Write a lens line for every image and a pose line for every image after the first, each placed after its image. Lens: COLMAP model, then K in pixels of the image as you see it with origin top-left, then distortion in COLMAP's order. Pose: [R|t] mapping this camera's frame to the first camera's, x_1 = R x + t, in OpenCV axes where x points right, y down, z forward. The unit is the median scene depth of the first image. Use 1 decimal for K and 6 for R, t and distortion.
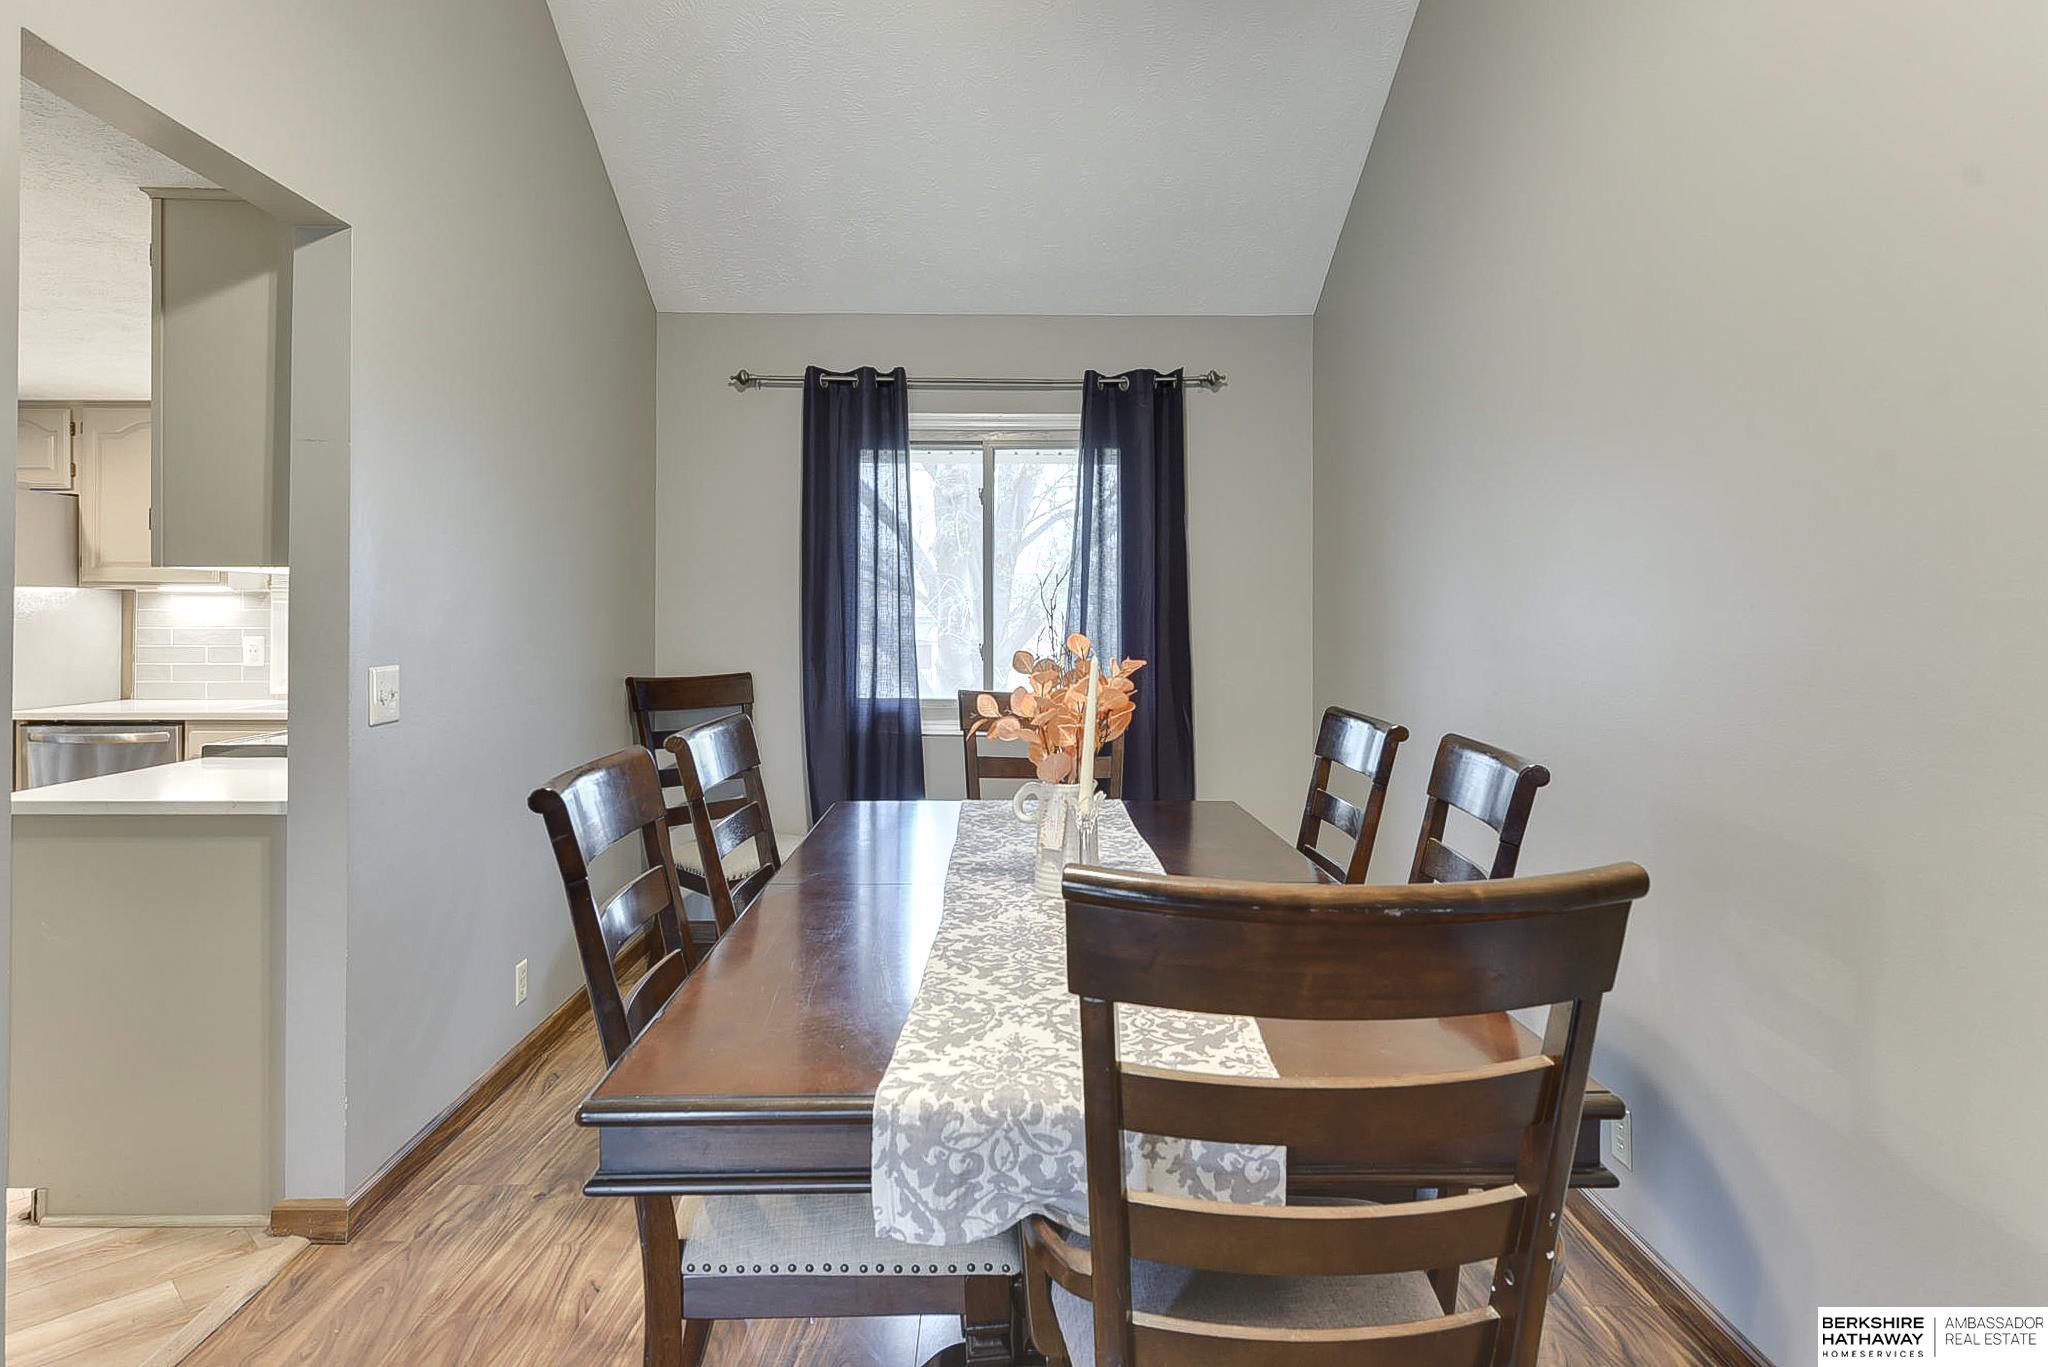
lens RADIAL K [[1160.2, 0, 989.5], [0, 1160.2, 605.5], [0, 0, 1]] dist [0.006403, -0.003517]
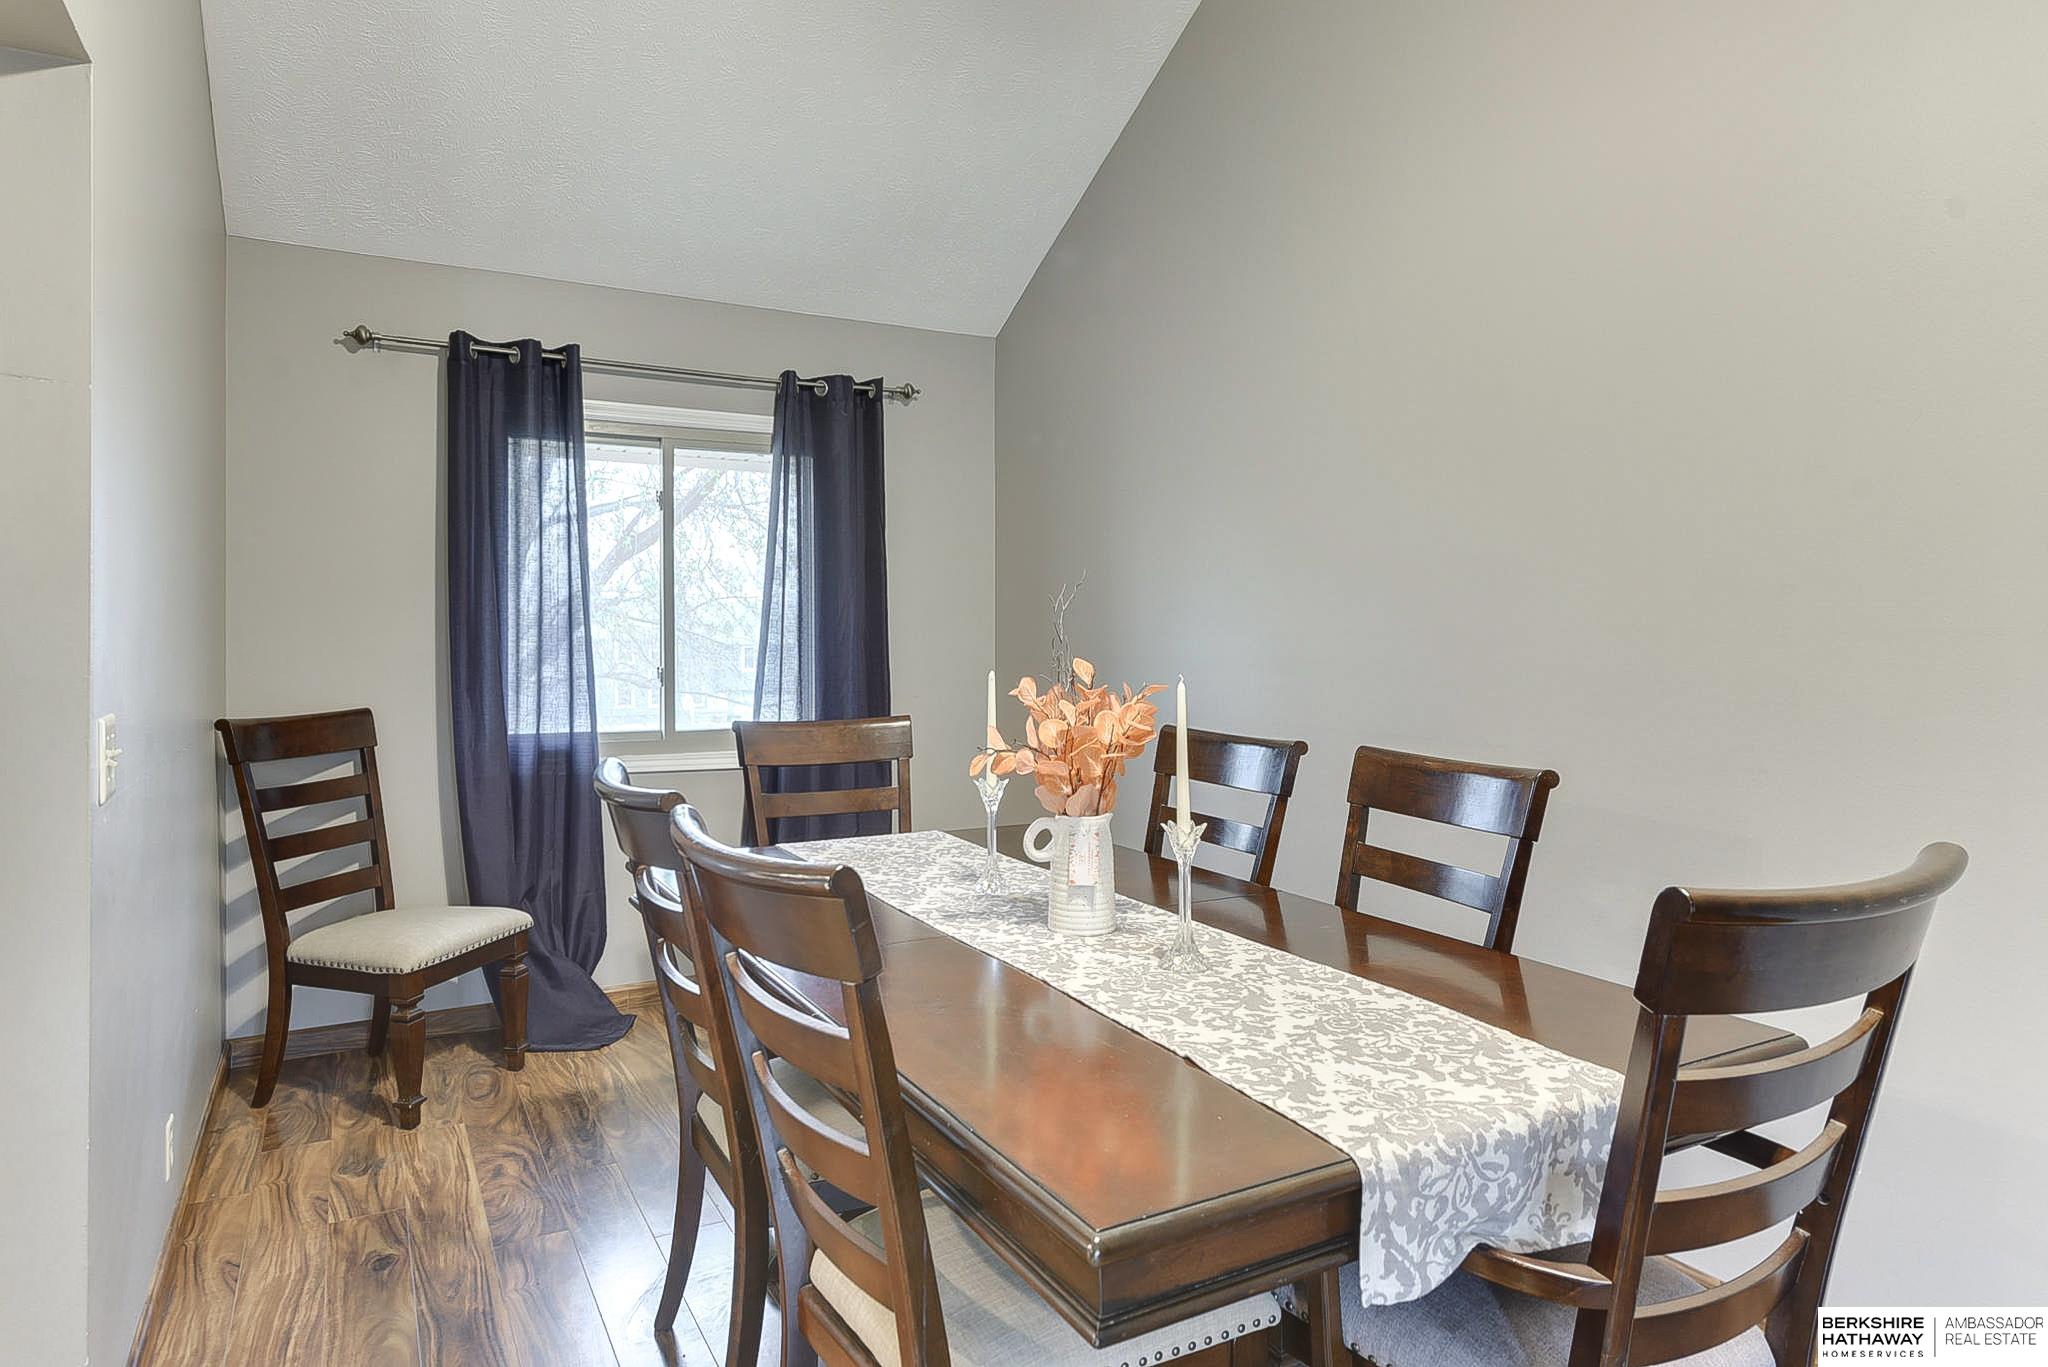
lens RADIAL K [[1201.6, 0, 1003.0], [0, 1201.6, 638.2], [0, 0, 1]] dist [0.002728, 0.006607]
pose [[0.887389, -0.002301, 0.461016, -0.207327], [-0.003644, 0.999921, 0.012006, -0.001860], [-0.461007, -0.012334, 0.887311, 0.072030]]
